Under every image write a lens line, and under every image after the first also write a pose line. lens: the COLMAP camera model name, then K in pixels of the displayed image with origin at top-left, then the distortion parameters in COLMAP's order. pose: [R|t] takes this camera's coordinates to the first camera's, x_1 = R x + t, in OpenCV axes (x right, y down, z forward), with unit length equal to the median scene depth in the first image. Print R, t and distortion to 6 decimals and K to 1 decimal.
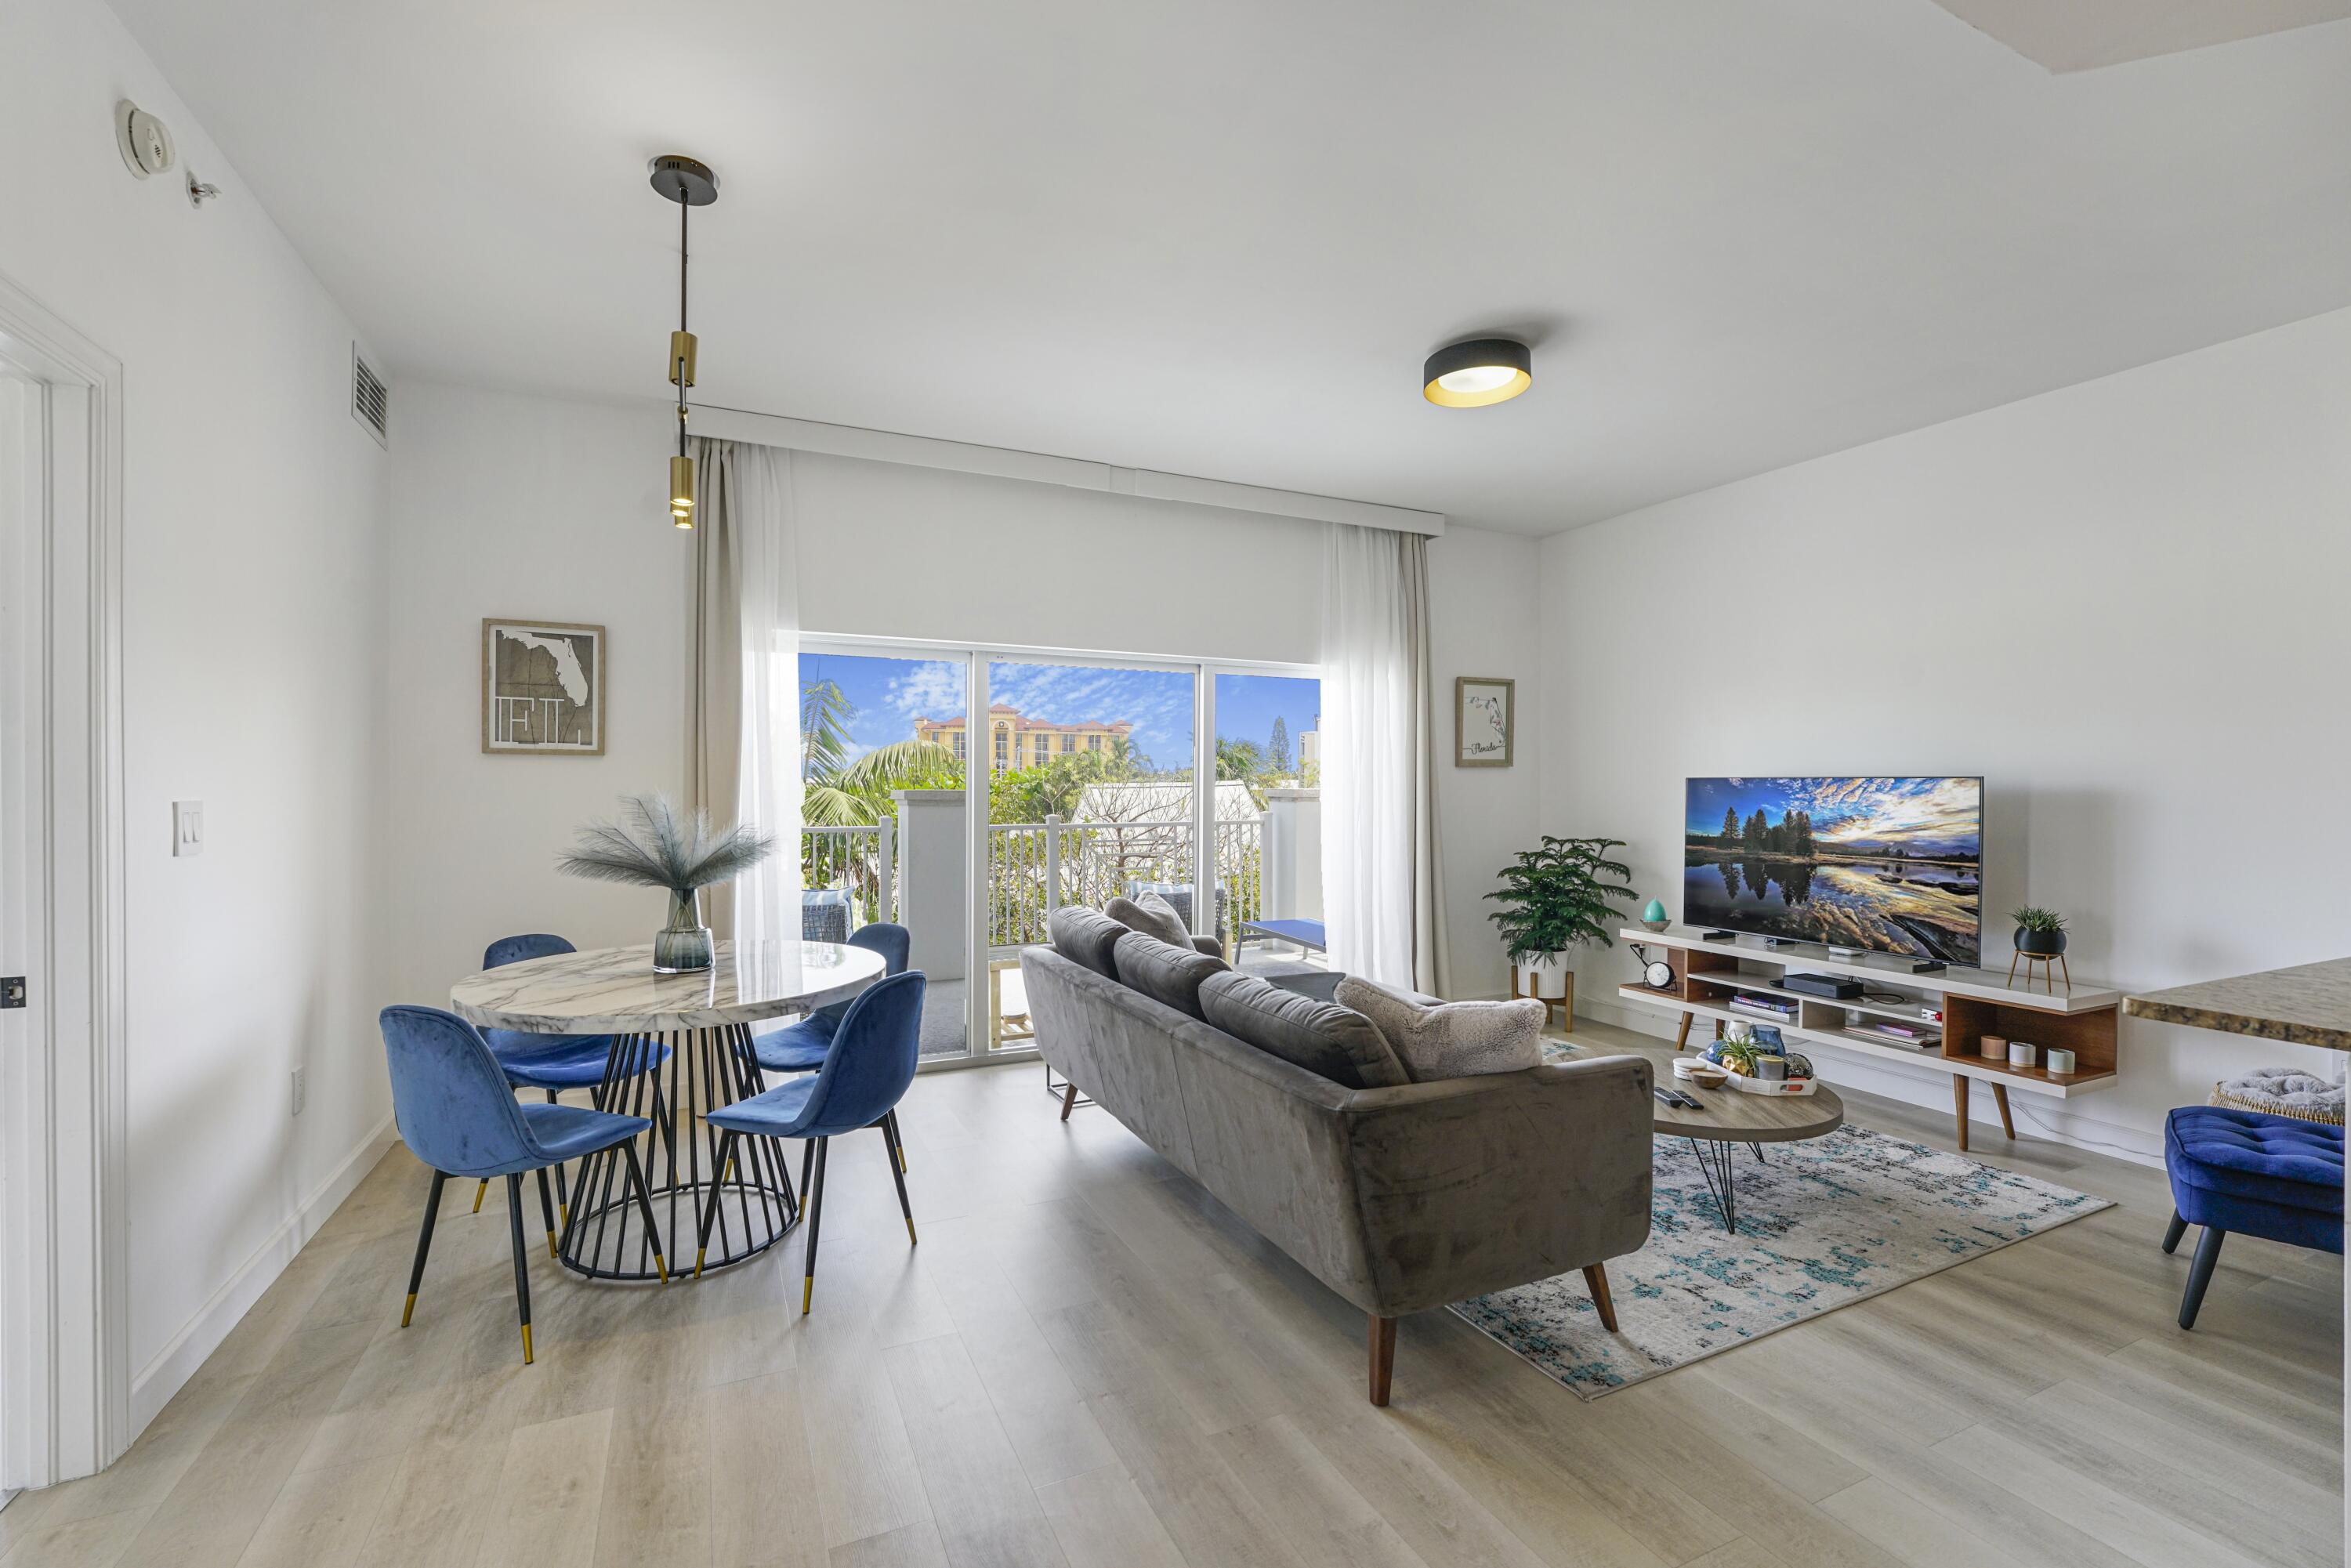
lens RADIAL K [[997.1, 0, 1162.8], [0, 997.1, 782.3], [0, 0, 1]] dist [-0.000985, 0.000219]
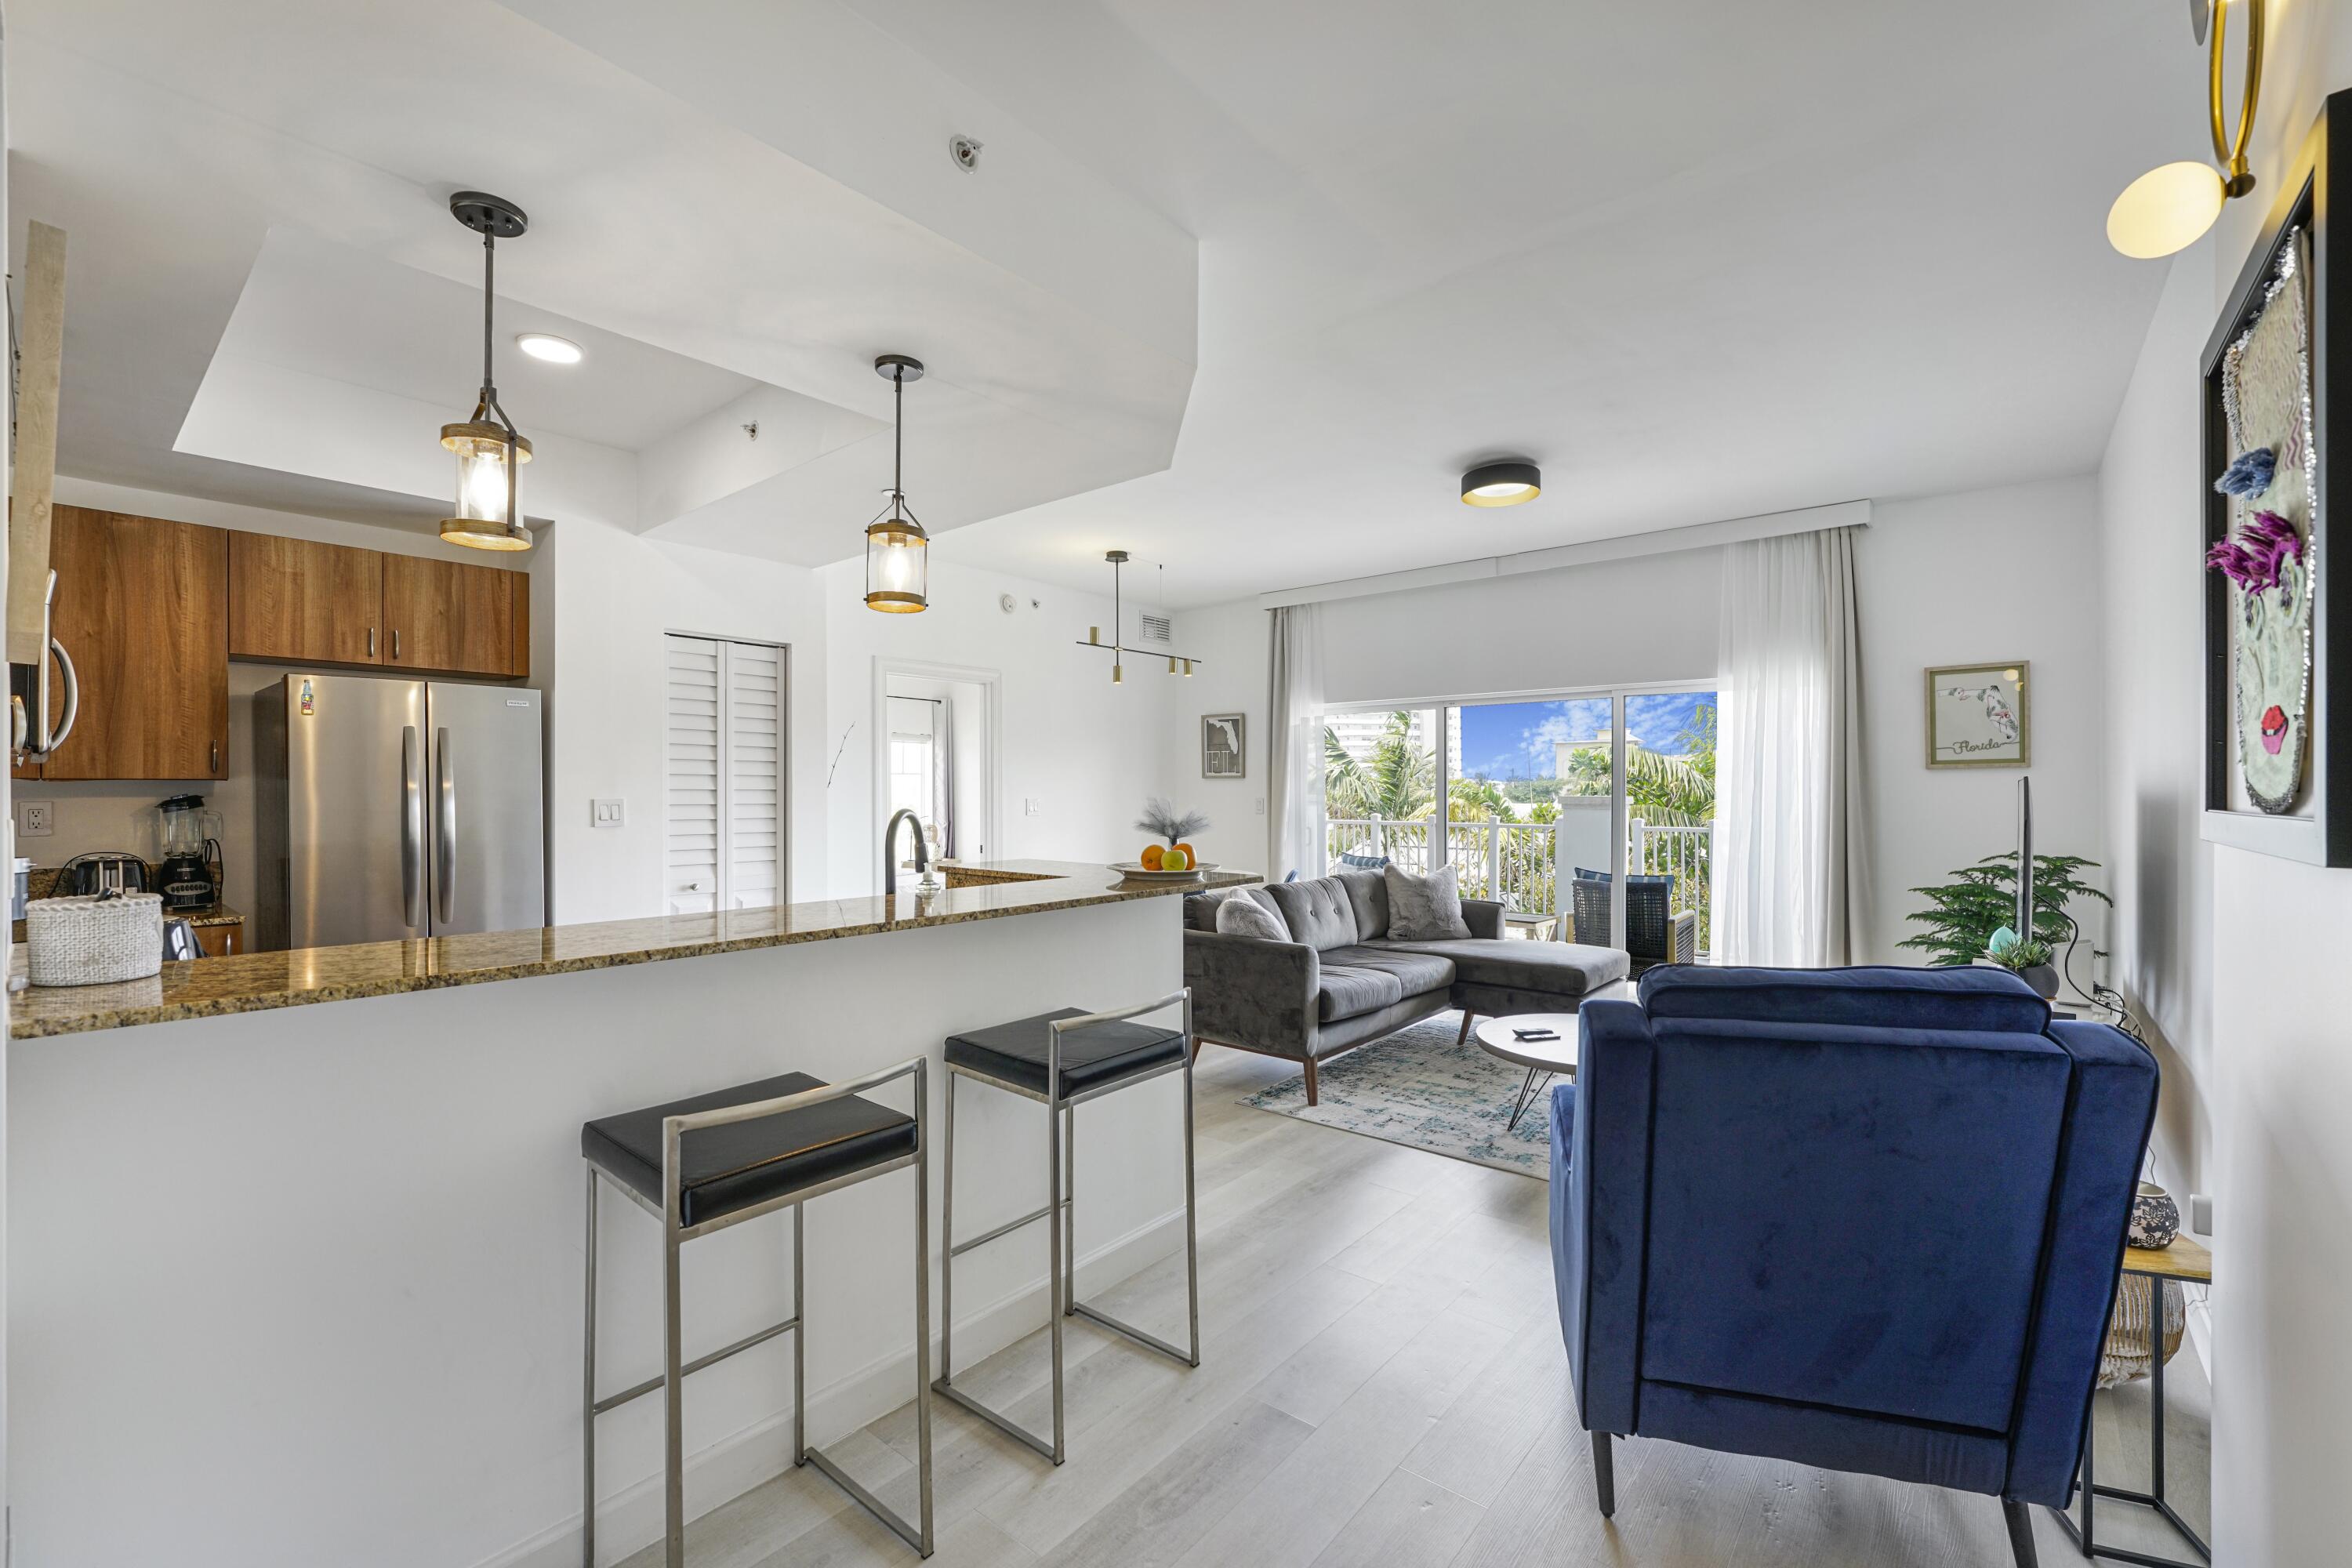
lens RADIAL K [[997.6, 0, 1163.3], [0, 997.6, 782.3], [0, 0, 1]] dist [-0.000985, 0.000219]
pose [[0.413229, -0.010341, -0.910568, 1.205276], [0.006357, 0.999944, -0.008471, -0.001766], [0.910605, -0.002288, 0.413272, 0.026091]]
